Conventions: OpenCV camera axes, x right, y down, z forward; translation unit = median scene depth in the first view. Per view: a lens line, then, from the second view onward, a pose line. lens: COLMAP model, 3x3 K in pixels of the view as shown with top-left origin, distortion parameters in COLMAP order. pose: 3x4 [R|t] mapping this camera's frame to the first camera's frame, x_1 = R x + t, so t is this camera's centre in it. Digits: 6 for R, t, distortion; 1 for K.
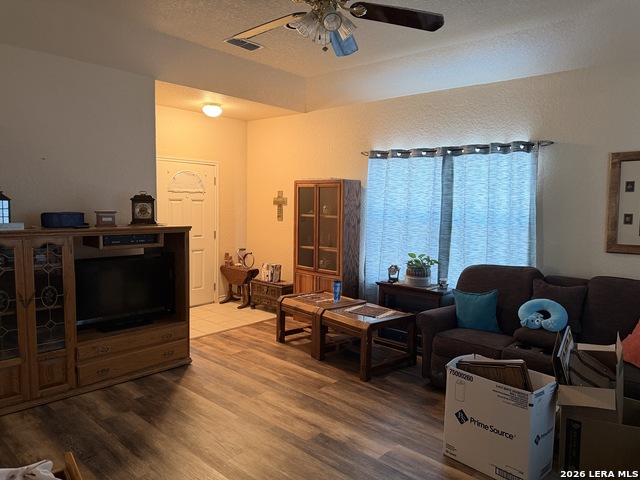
lens RADIAL K [[452.9, 0, 320.0], [0, 452.9, 240.0], [0, 0, 1]] dist [0.055012, -0.071057]
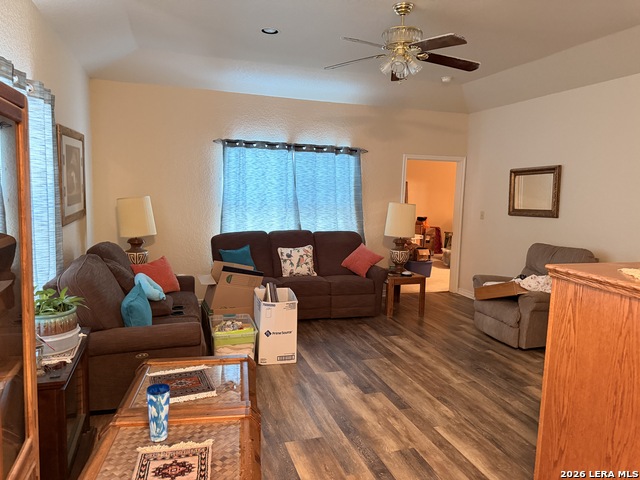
lens RADIAL K [[452.9, 0, 320.0], [0, 452.9, 240.0], [0, 0, 1]] dist [0.055012, -0.071057]
pose [[-0.869746, -0.111717, 0.480688, -0.381038], [-0.013582, 0.979090, 0.202975, -0.173611], [-0.493313, 0.170008, -0.853077, 1.845327]]
